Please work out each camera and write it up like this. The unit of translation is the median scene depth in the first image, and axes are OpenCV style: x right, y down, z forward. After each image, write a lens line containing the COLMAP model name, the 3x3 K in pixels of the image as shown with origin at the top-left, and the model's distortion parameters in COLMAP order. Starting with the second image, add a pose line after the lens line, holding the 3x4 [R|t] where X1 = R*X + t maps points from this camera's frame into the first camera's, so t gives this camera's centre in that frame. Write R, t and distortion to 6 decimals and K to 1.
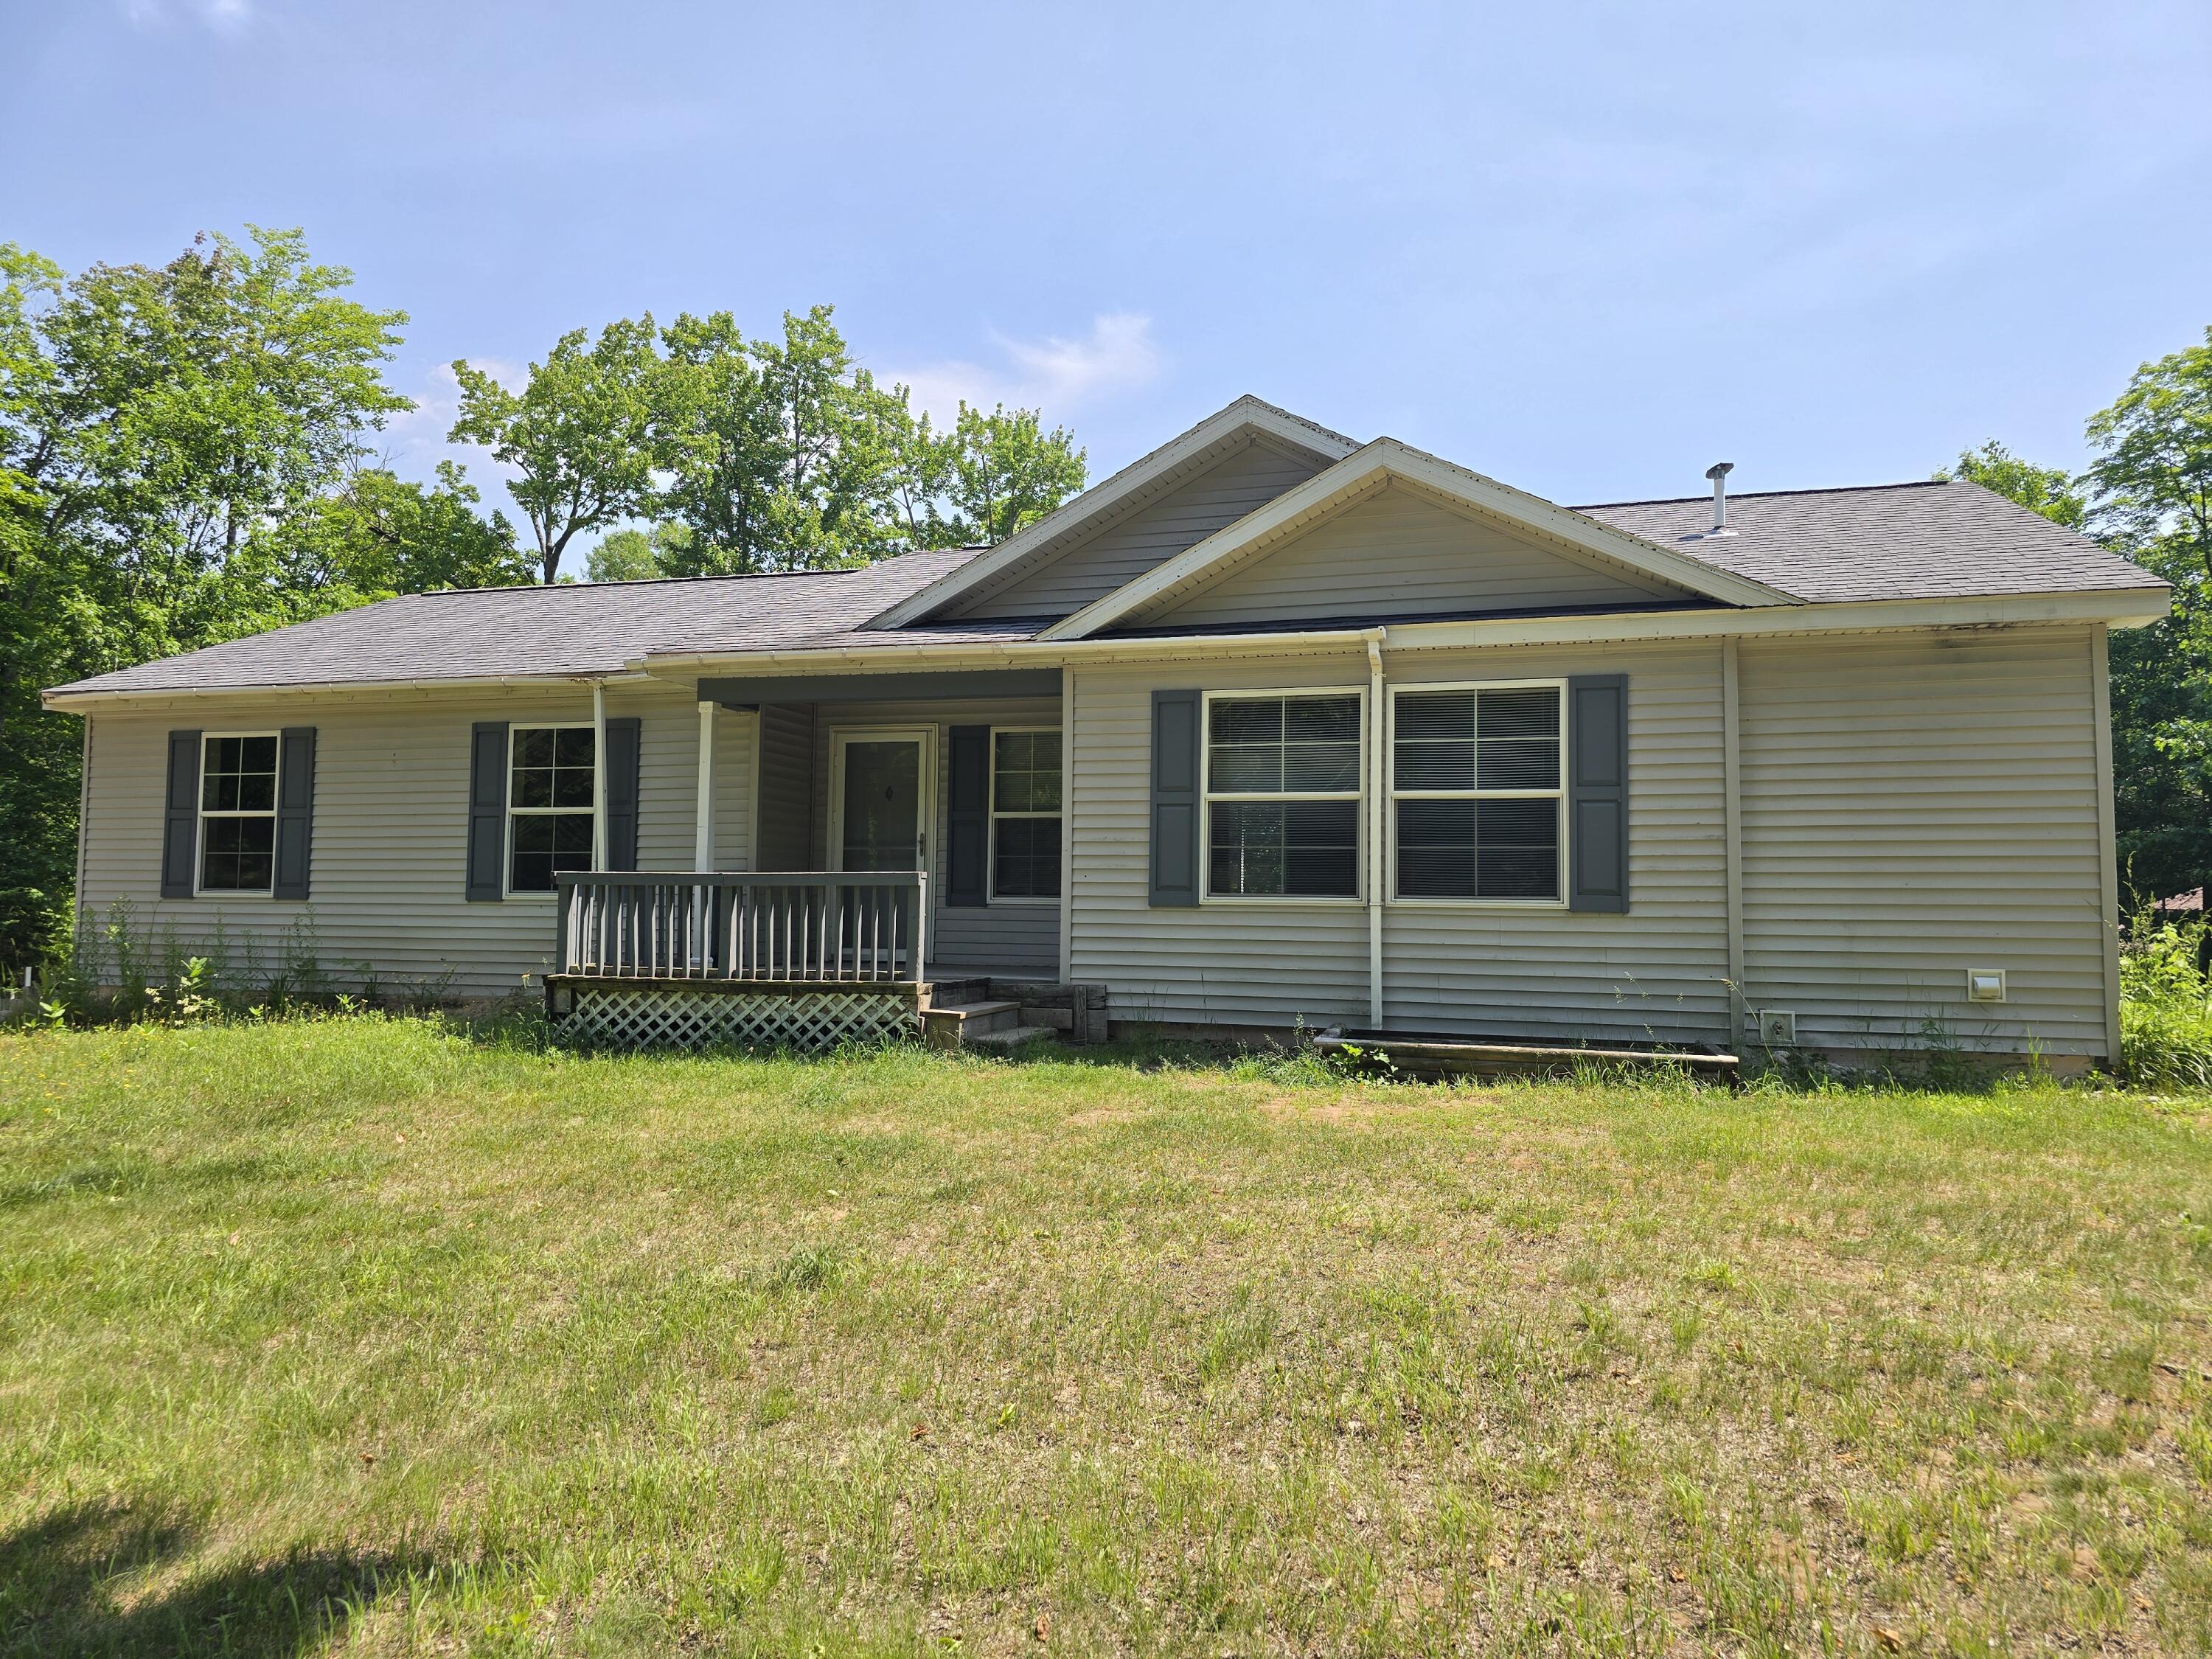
lens RADIAL K [[1498.6, 0, 1115.7], [0, 1498.6, 797.3], [0, 0, 1]] dist [0.064991, -0.040503]
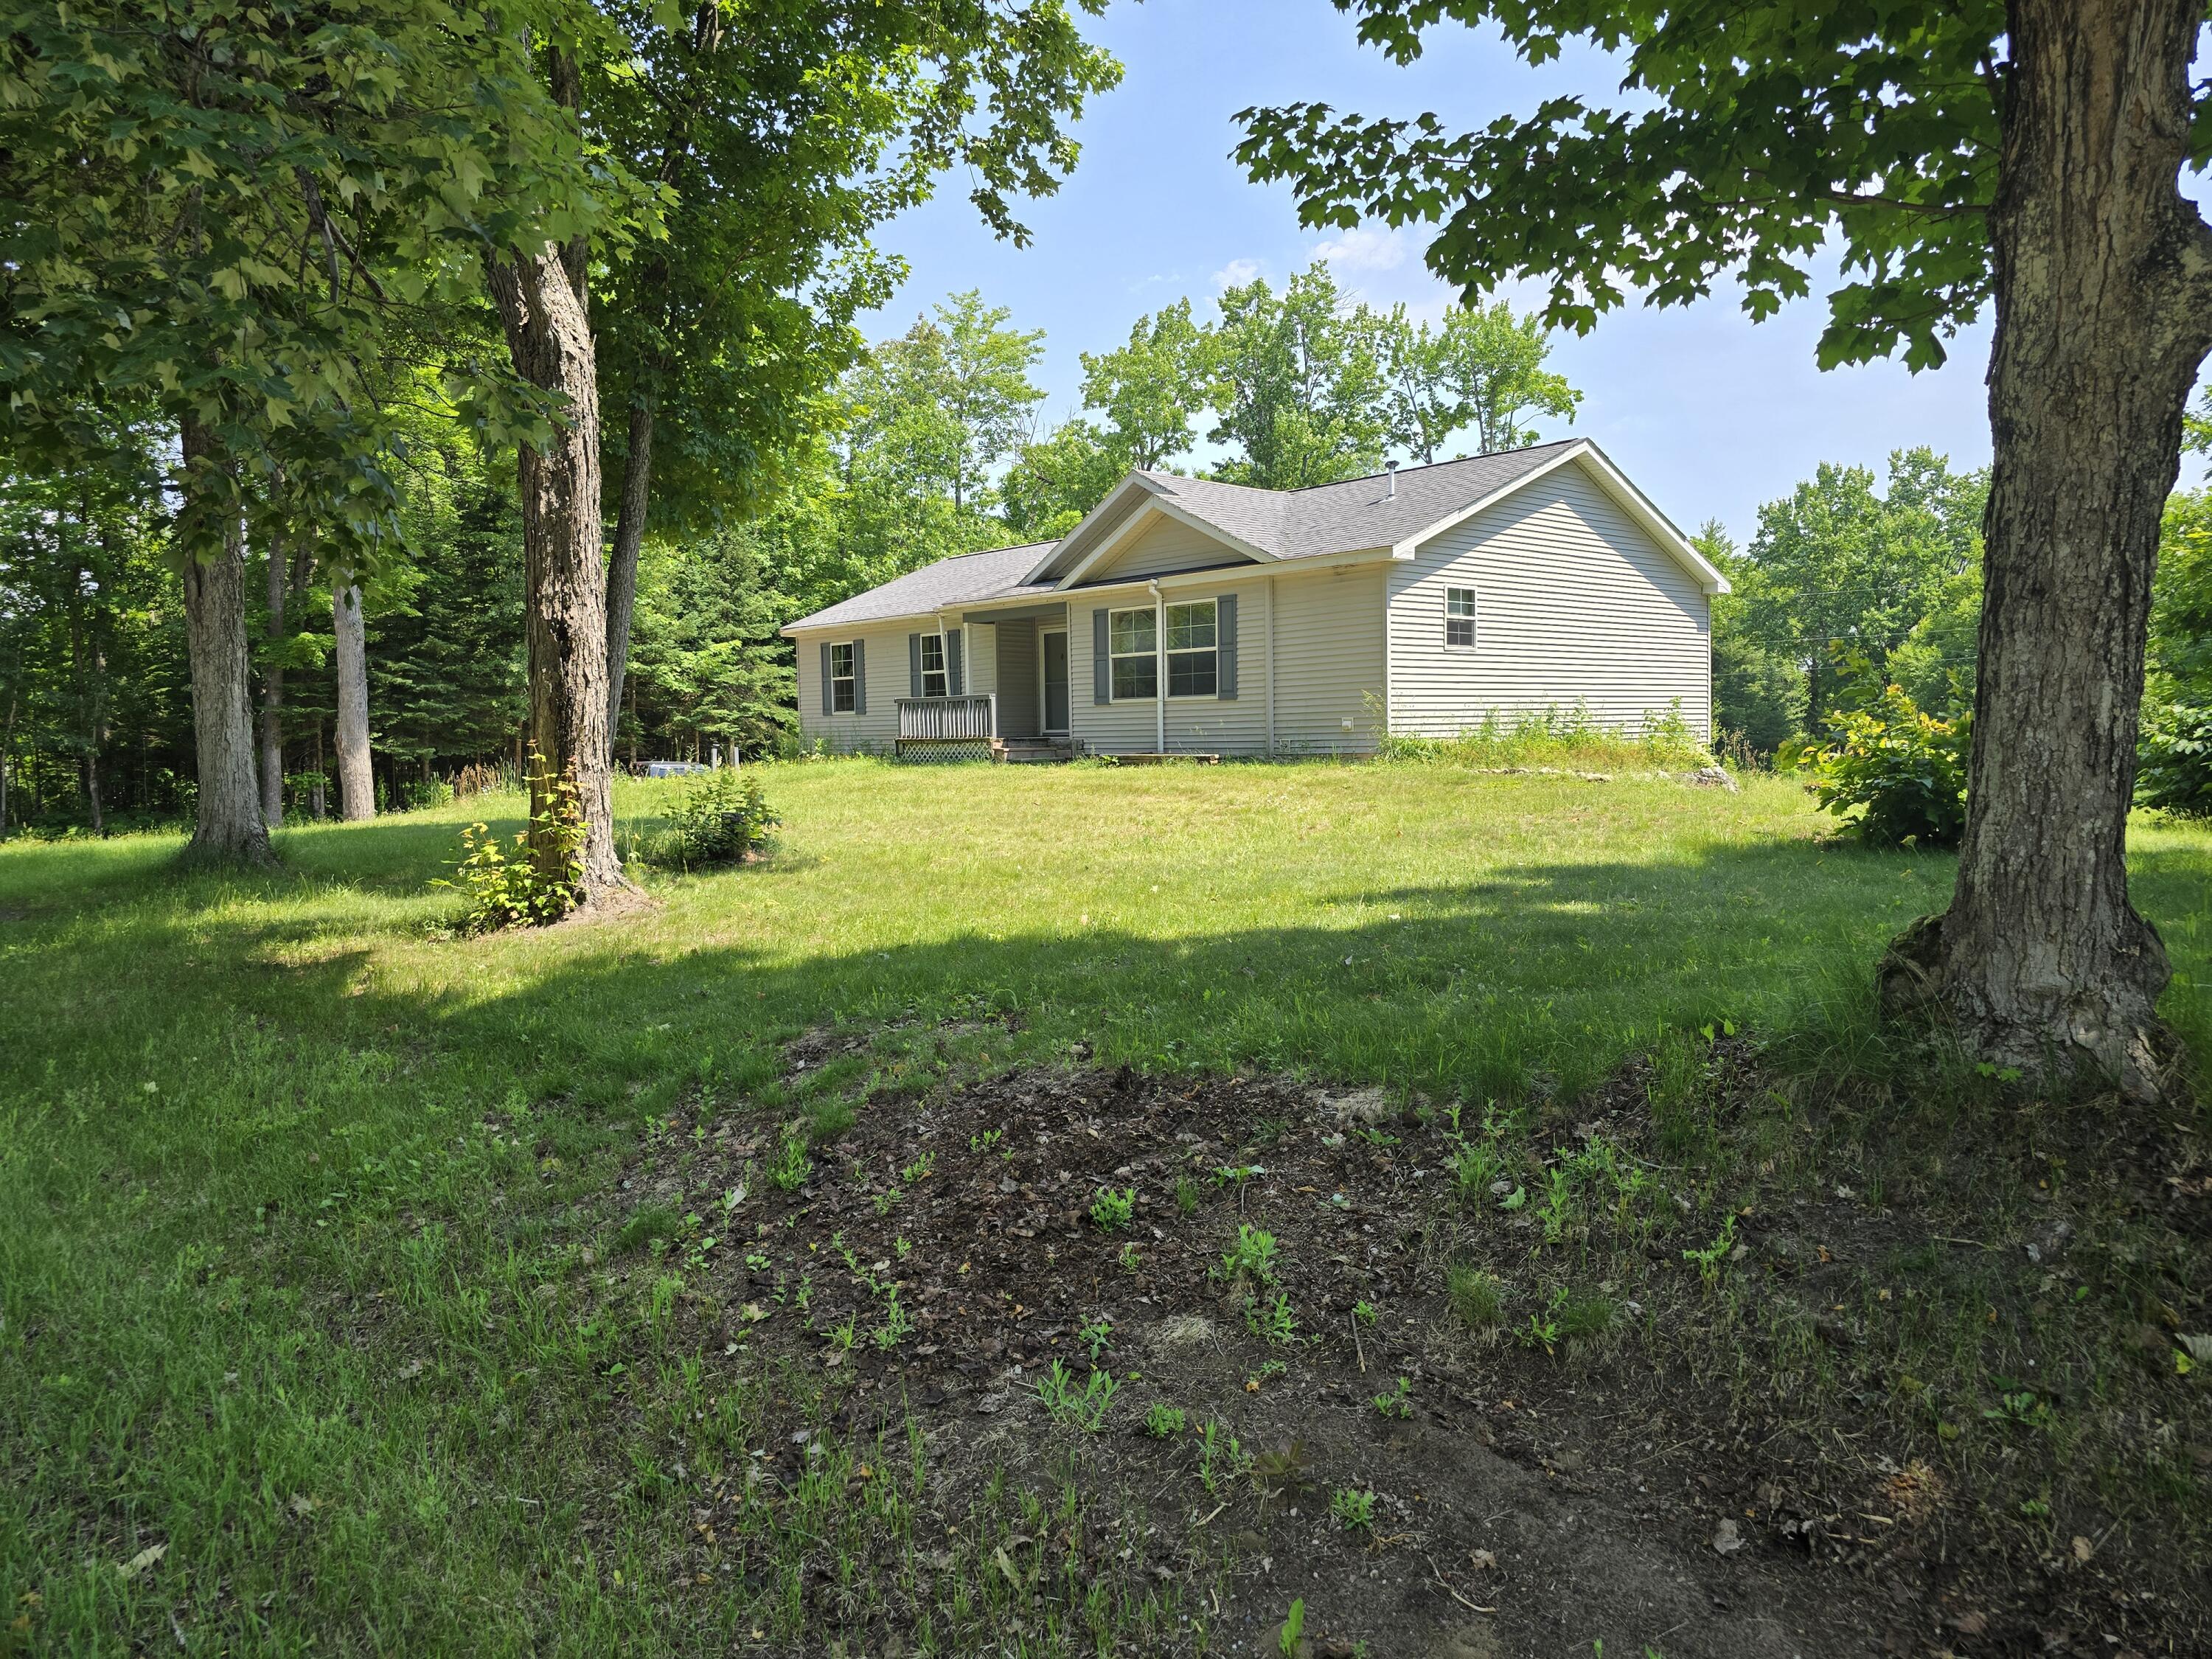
lens RADIAL K [[1455.1, 0, 1105.6], [0, 1455.1, 877.9], [0, 0, 1]] dist [0.030431, -0.034887]
pose [[0.857605, 0.028025, -0.513545, 1.214307], [0.058739, 0.986643, 0.151935, -0.004807], [0.510944, -0.160466, 0.844504, -0.955085]]
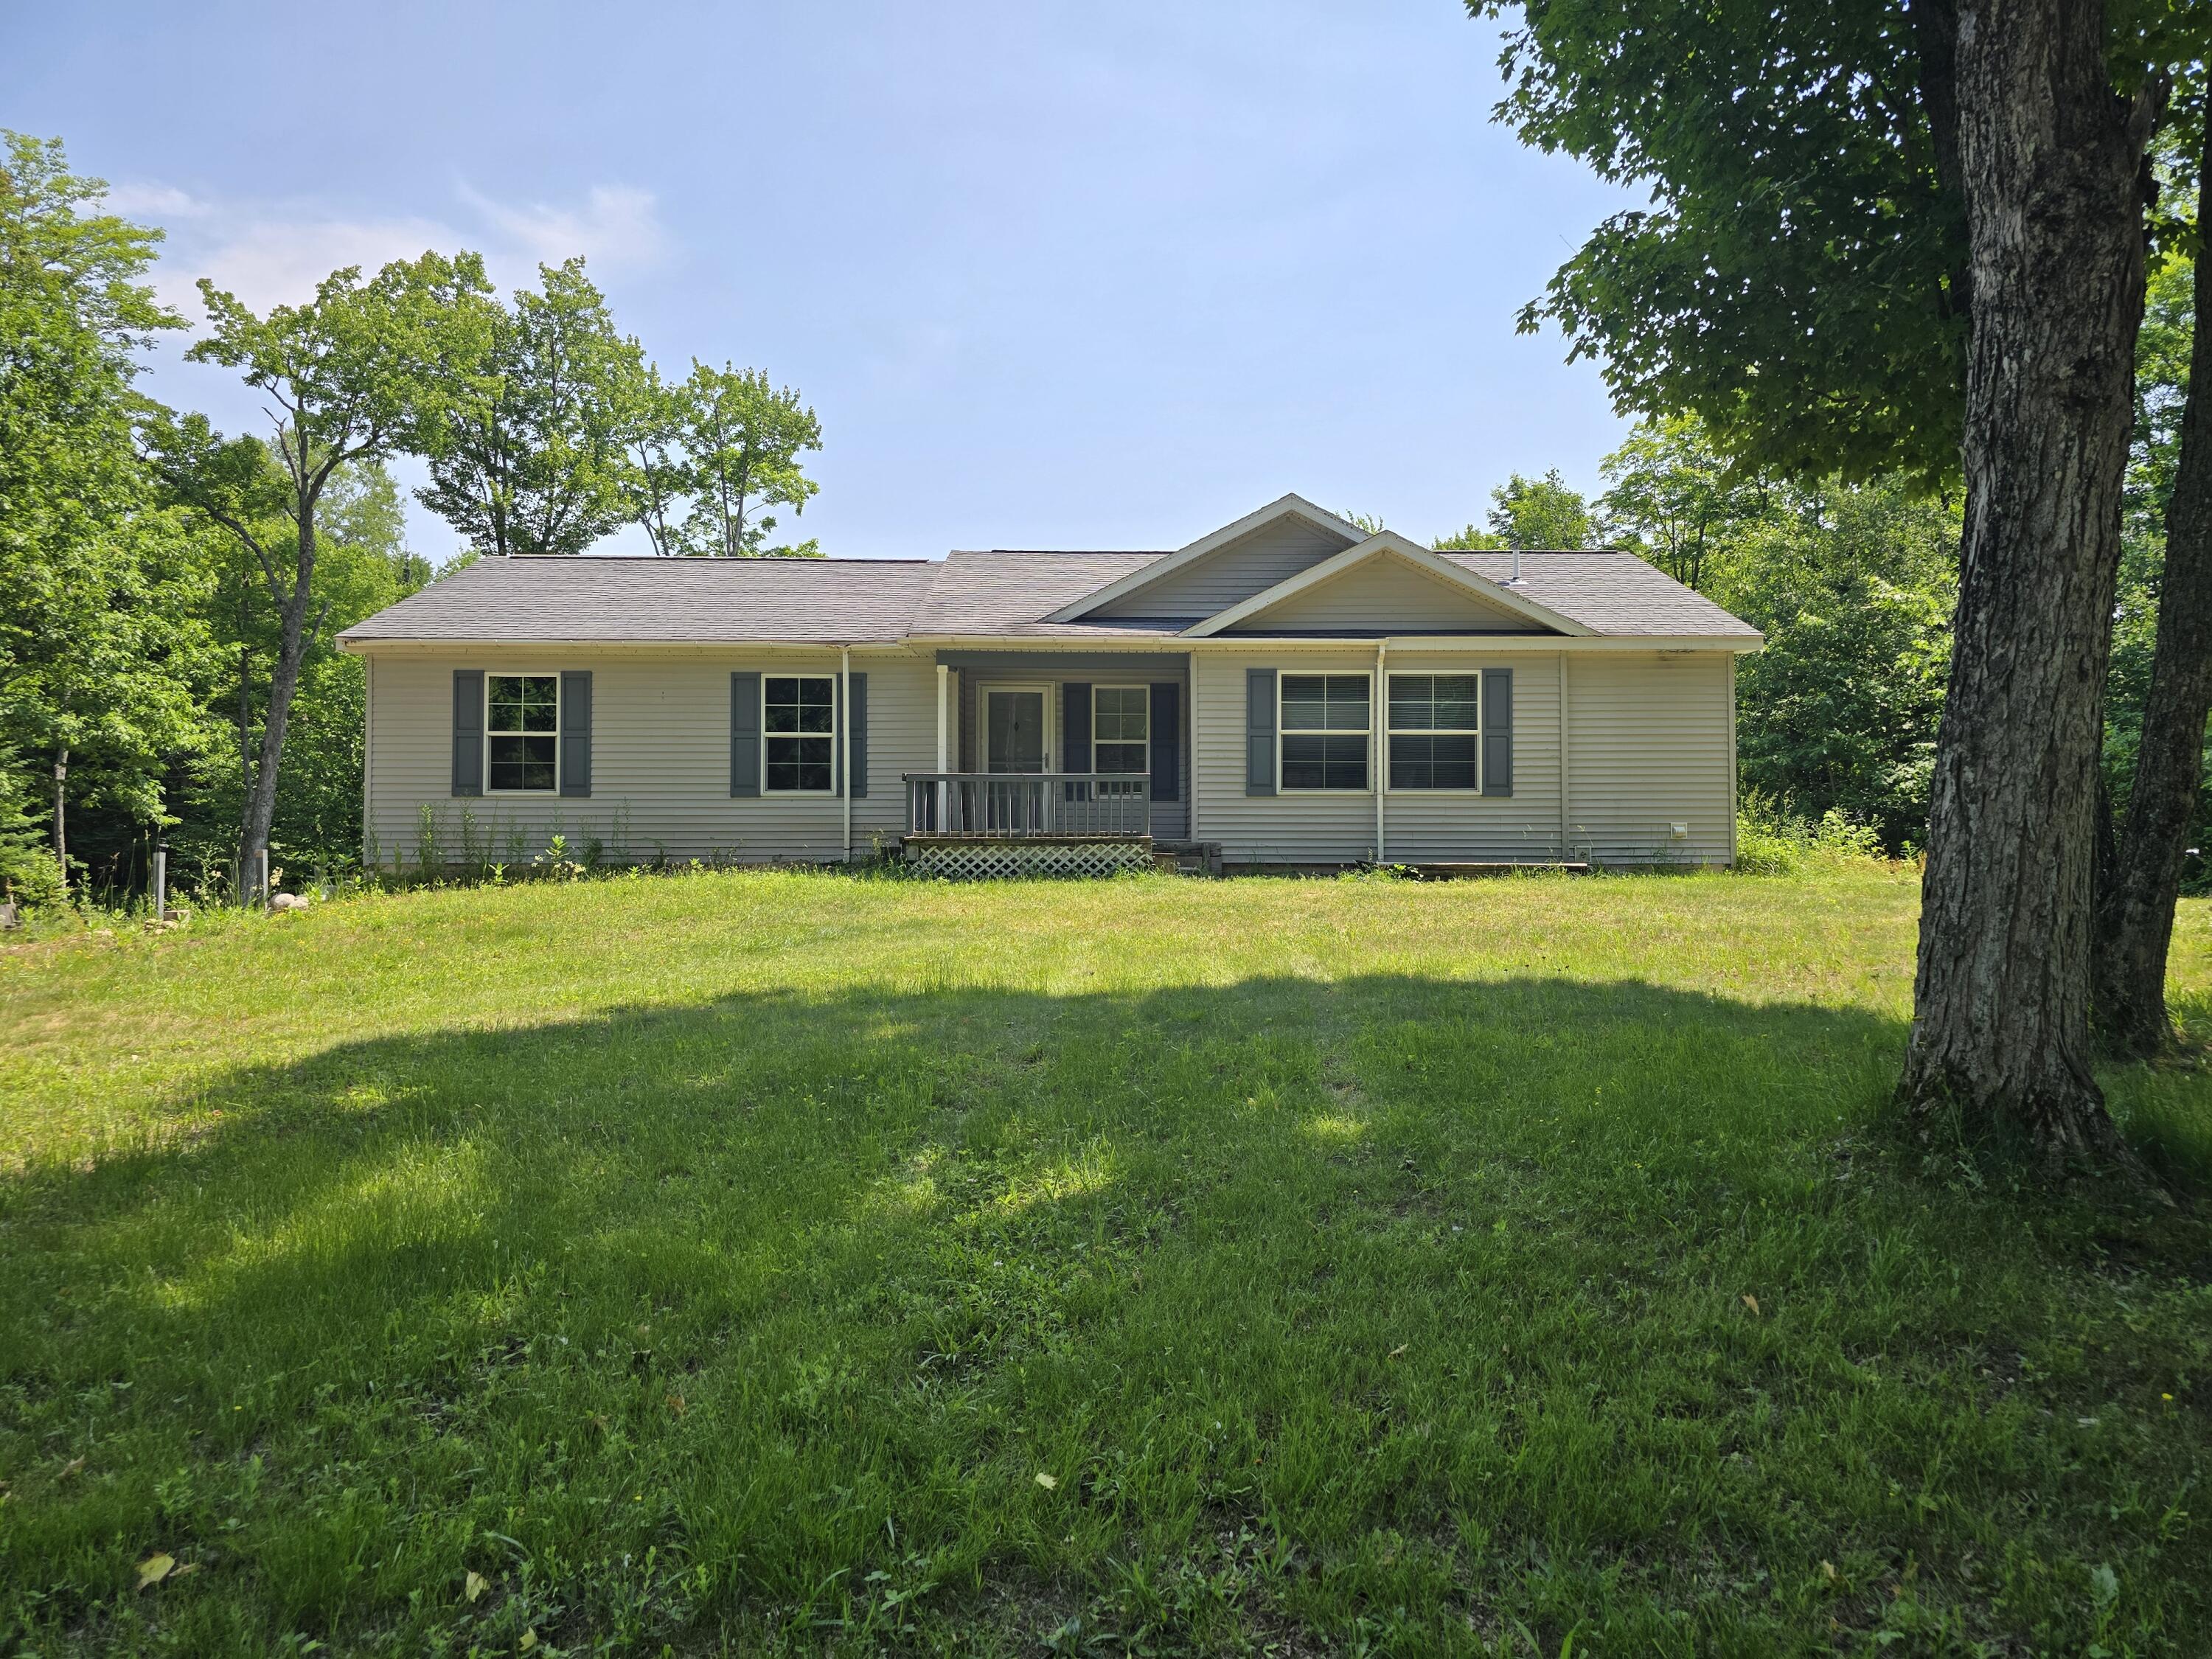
lens RADIAL K [[1498.6, 0, 1115.7], [0, 1498.6, 797.3], [0, 0, 1]] dist [0.064991, -0.040503]
pose [[0.954461, 0.000070, 0.298335, -0.631629], [-0.013257, 0.999022, 0.042180, 0.004662], [-0.298040, -0.044214, 0.953529, -0.585513]]
